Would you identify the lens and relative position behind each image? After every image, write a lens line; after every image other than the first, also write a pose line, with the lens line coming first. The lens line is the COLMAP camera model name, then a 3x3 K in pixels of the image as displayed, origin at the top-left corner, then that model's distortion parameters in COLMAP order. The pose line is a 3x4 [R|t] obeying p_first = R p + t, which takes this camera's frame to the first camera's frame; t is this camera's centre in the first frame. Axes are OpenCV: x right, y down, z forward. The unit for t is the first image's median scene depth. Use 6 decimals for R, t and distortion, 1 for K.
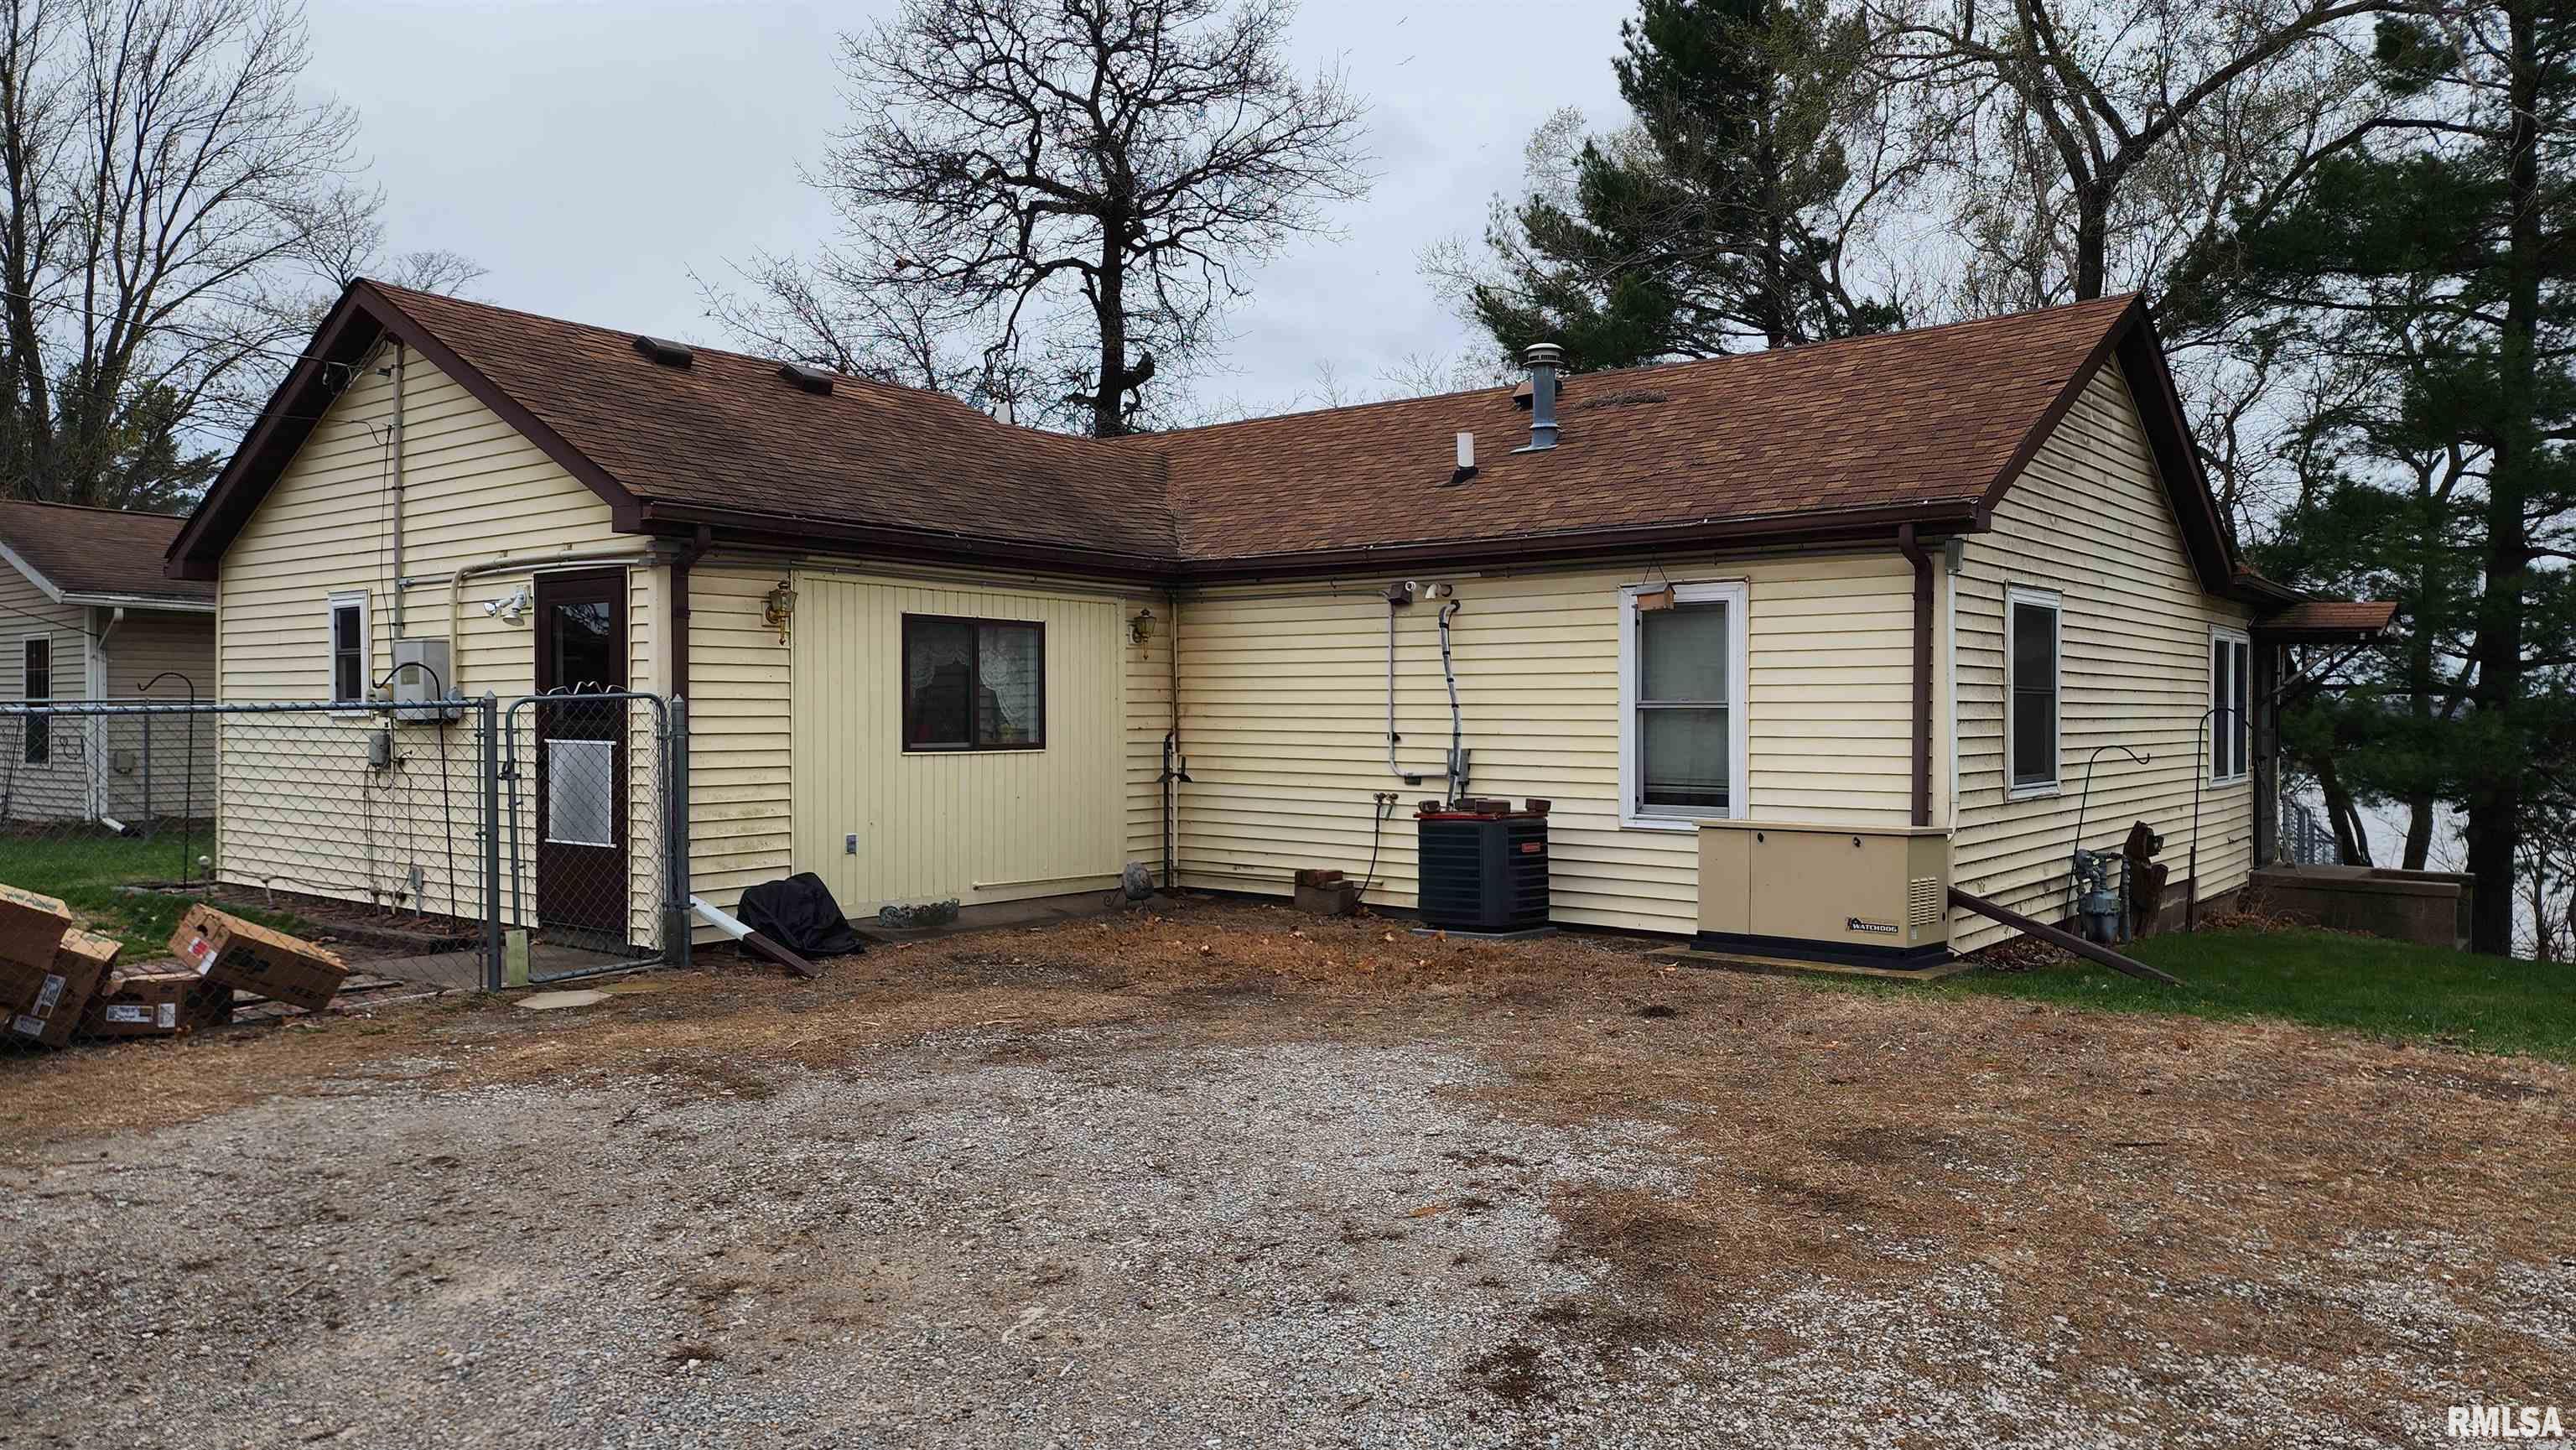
lens RADIAL K [[1739.7, 0, 1288.0], [0, 1739.7, 725.0], [0, 0, 1]] dist [0.027561, 0.000257]
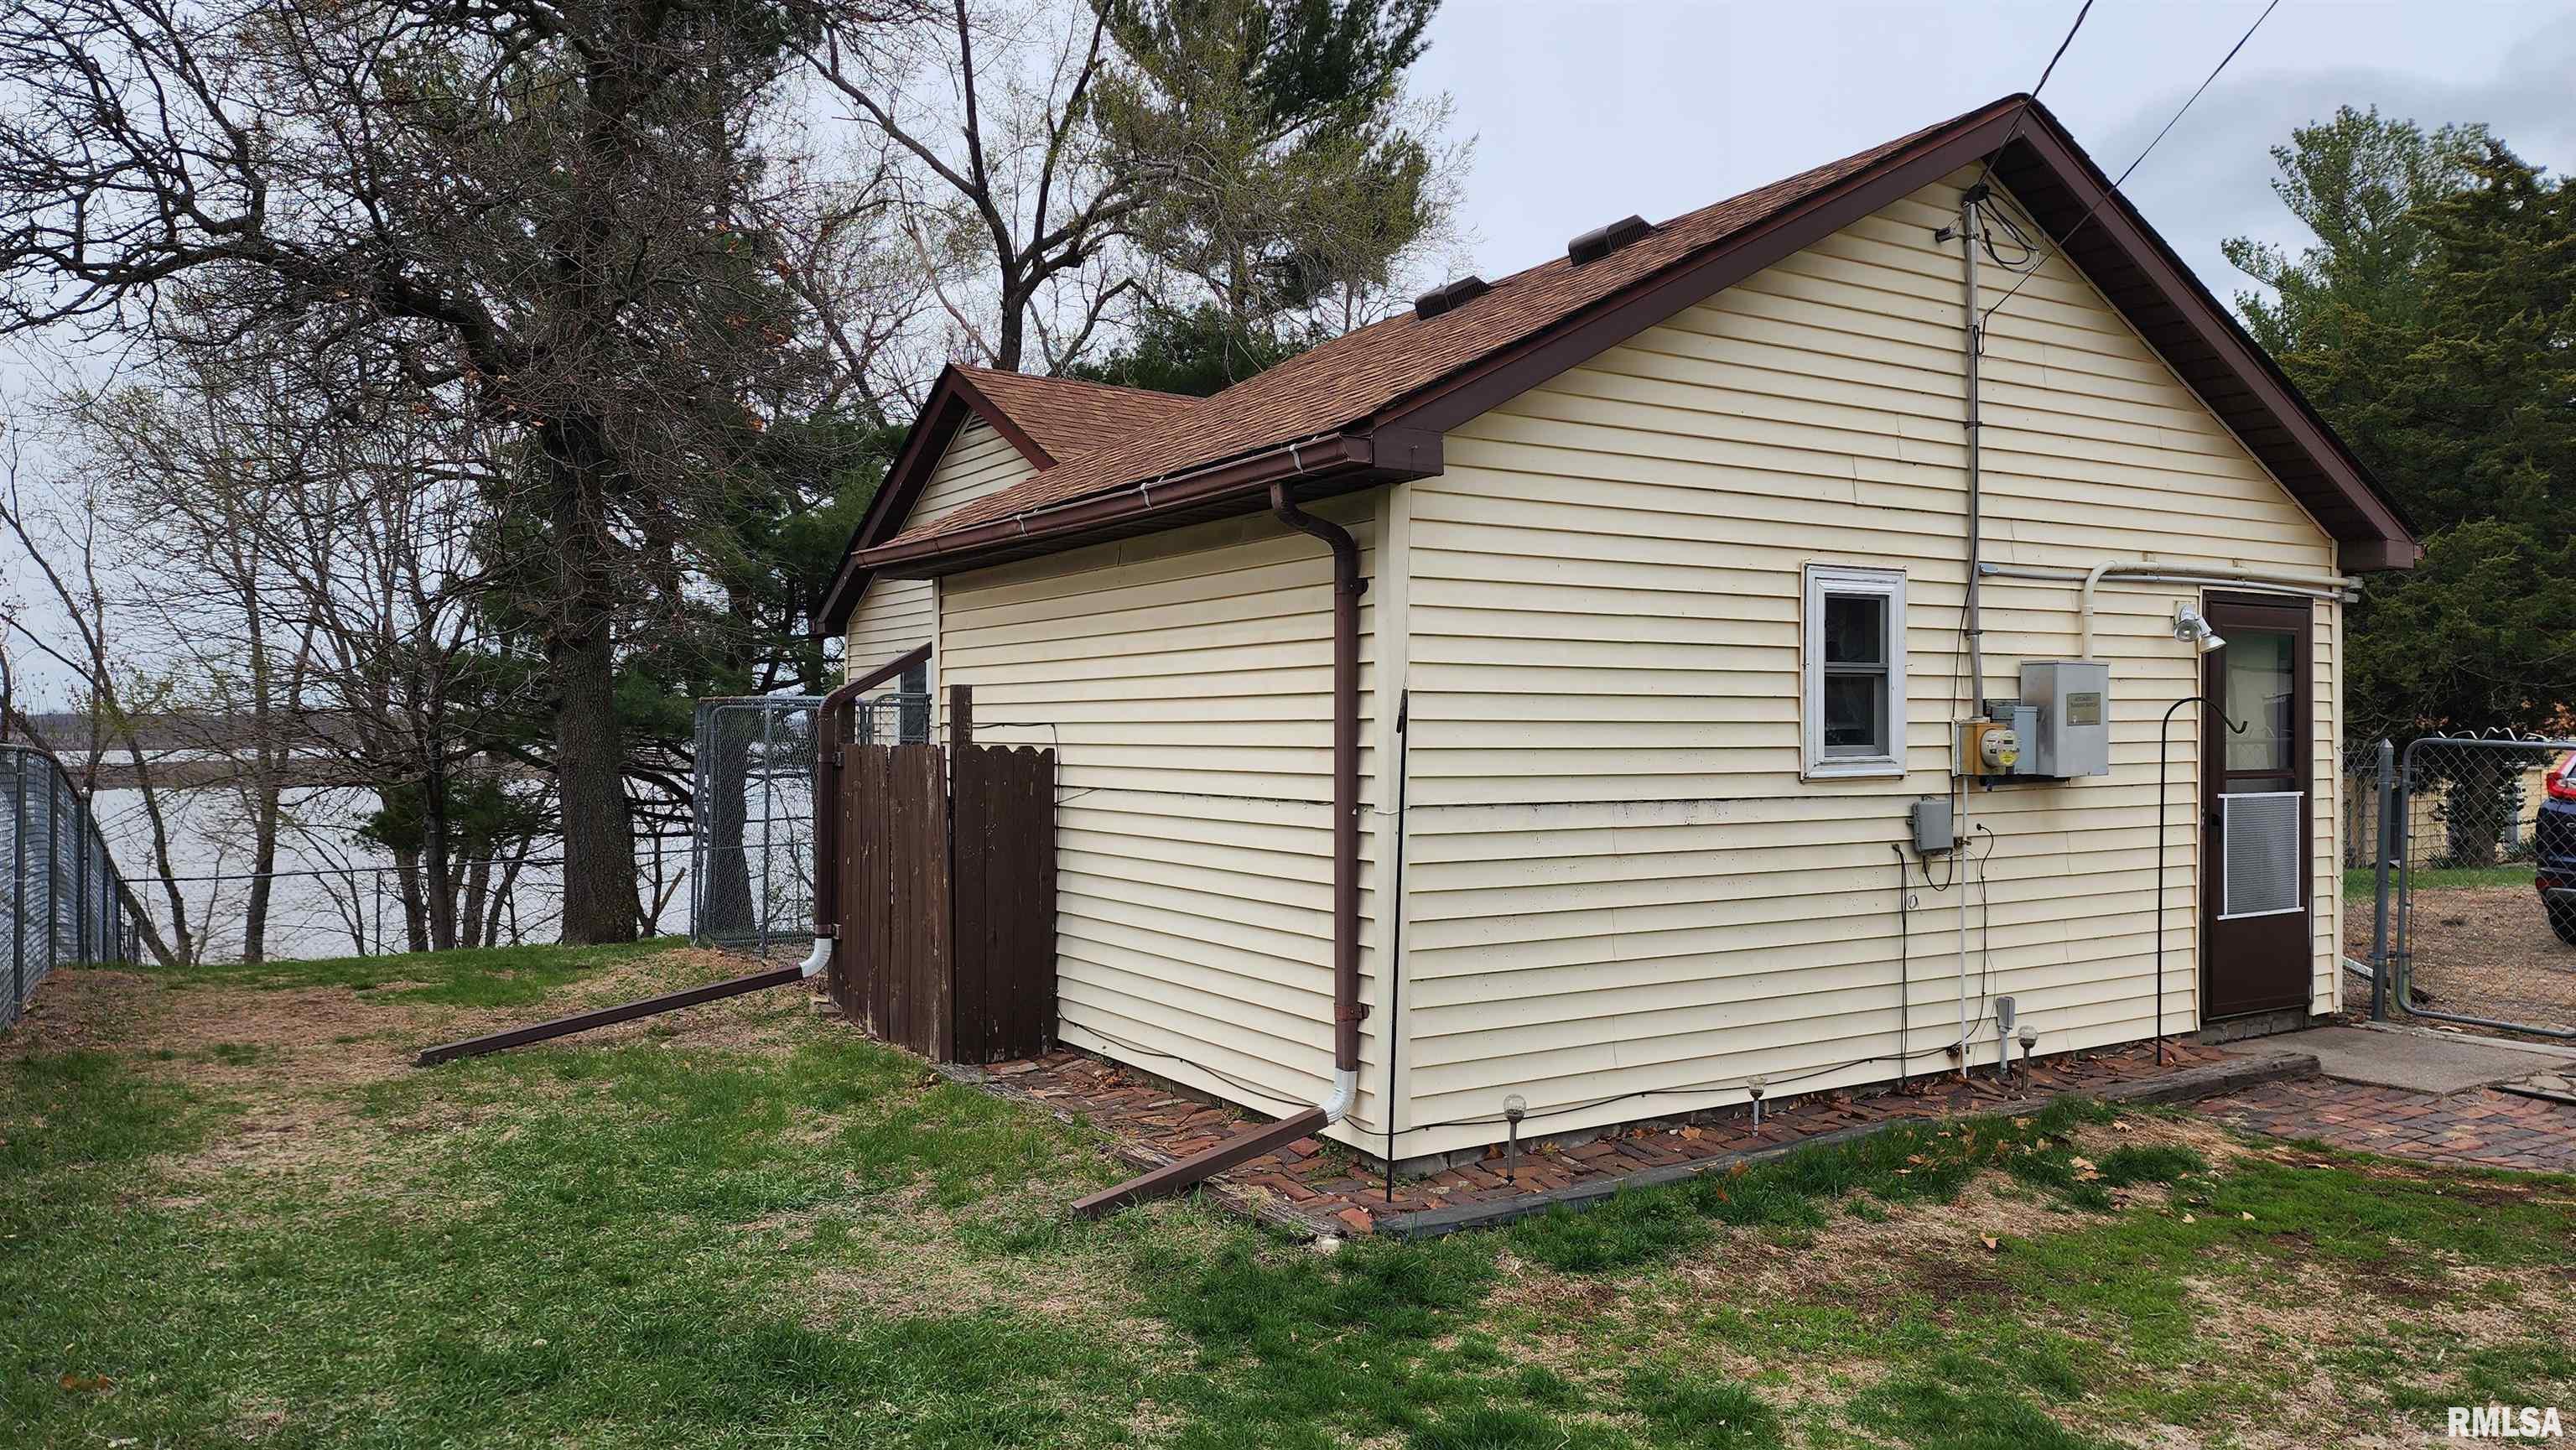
lens RADIAL K [[1739.7, 0, 1288.0], [0, 1739.7, 725.0], [0, 0, 1]] dist [0.027561, 0.000257]
pose [[0.327563, -0.000614, 0.944829, -1.208988], [0.010933, 0.999935, -0.003140, -0.023464], [-0.944766, 0.011358, 0.327549, 1.028465]]
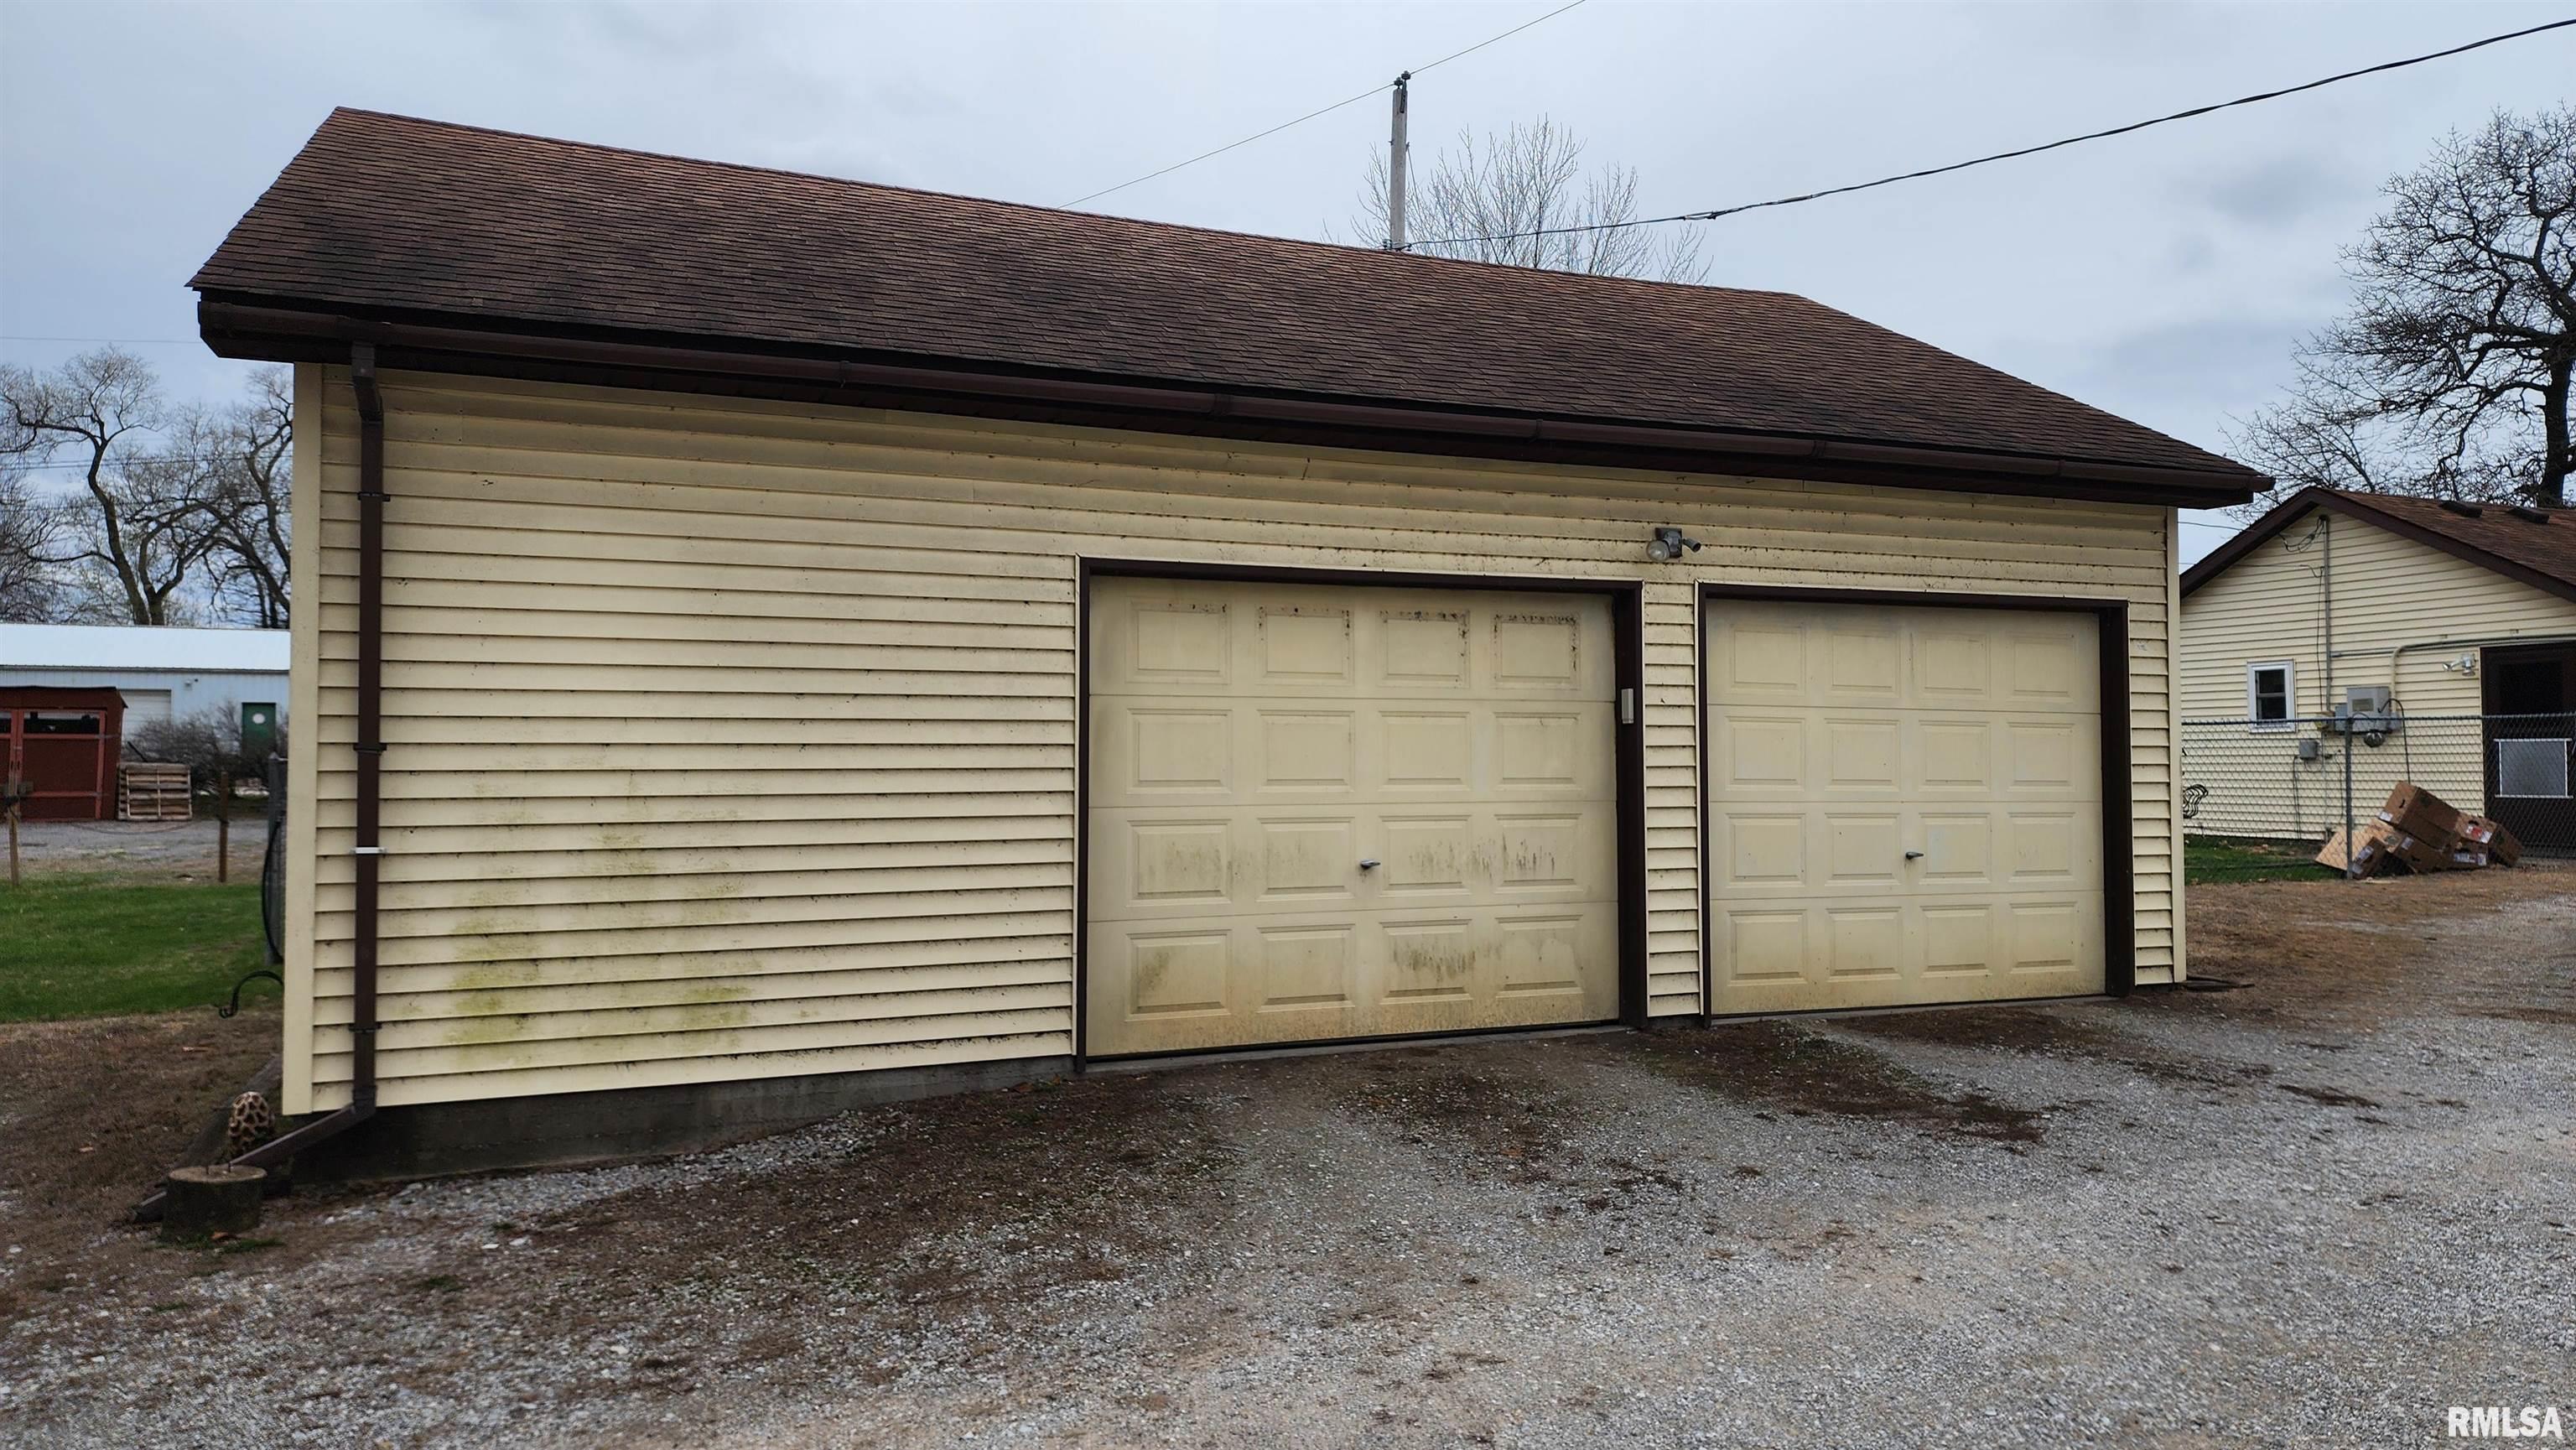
lens RADIAL K [[1739.7, 0, 1288.0], [0, 1739.7, 725.0], [0, 0, 1]] dist [0.027561, 0.000257]
pose [[0.884691, -0.015177, -0.465931, -0.611528], [-0.000091, 0.999464, -0.032730, 0.047296], [0.466178, 0.028999, 0.884216, -1.051565]]
